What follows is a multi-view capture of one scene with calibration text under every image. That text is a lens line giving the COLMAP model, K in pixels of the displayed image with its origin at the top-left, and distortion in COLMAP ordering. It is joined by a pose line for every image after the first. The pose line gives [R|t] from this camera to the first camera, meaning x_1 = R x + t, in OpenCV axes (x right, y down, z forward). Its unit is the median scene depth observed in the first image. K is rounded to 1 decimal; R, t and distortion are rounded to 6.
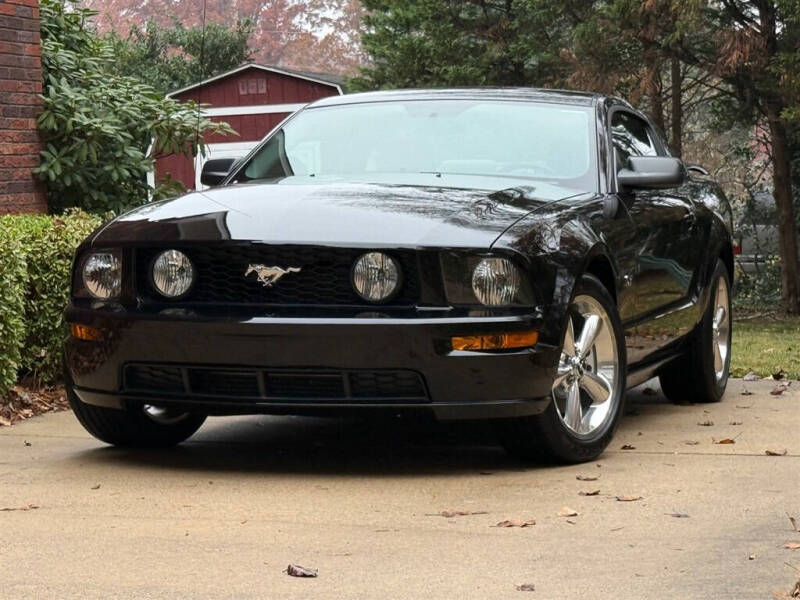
lens RADIAL K [[1992.6, 0, 398.6], [0, 1992.6, 301.6], [0, 0, 1]] dist [0.024956, 1.124079]
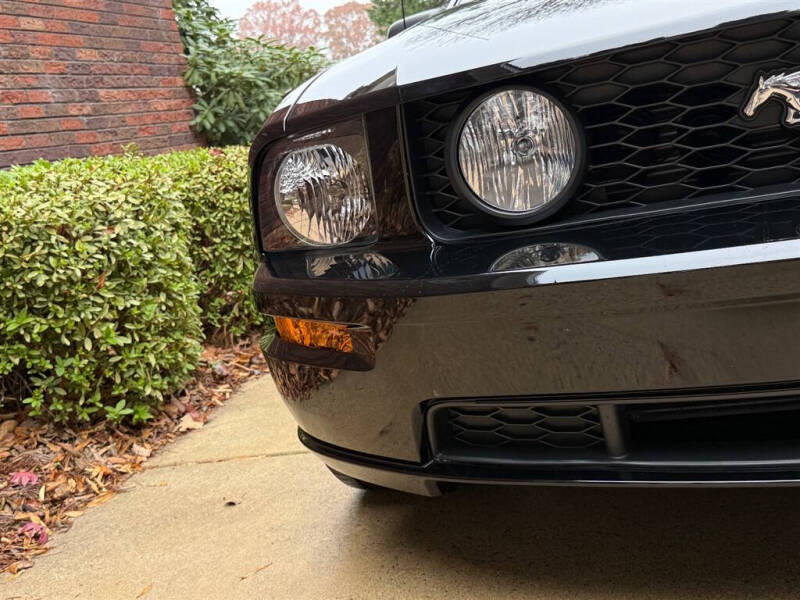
lens RADIAL K [[1018.6, 0, 389.3], [0, 1018.6, 296.2], [0, 0, 1]] dist [0.252848, -0.707995]
pose [[0.983545, -0.177151, -0.035449, -0.093746], [0.179763, 0.979179, 0.094305, -0.007188], [0.018005, -0.099126, 0.994912, 0.561806]]
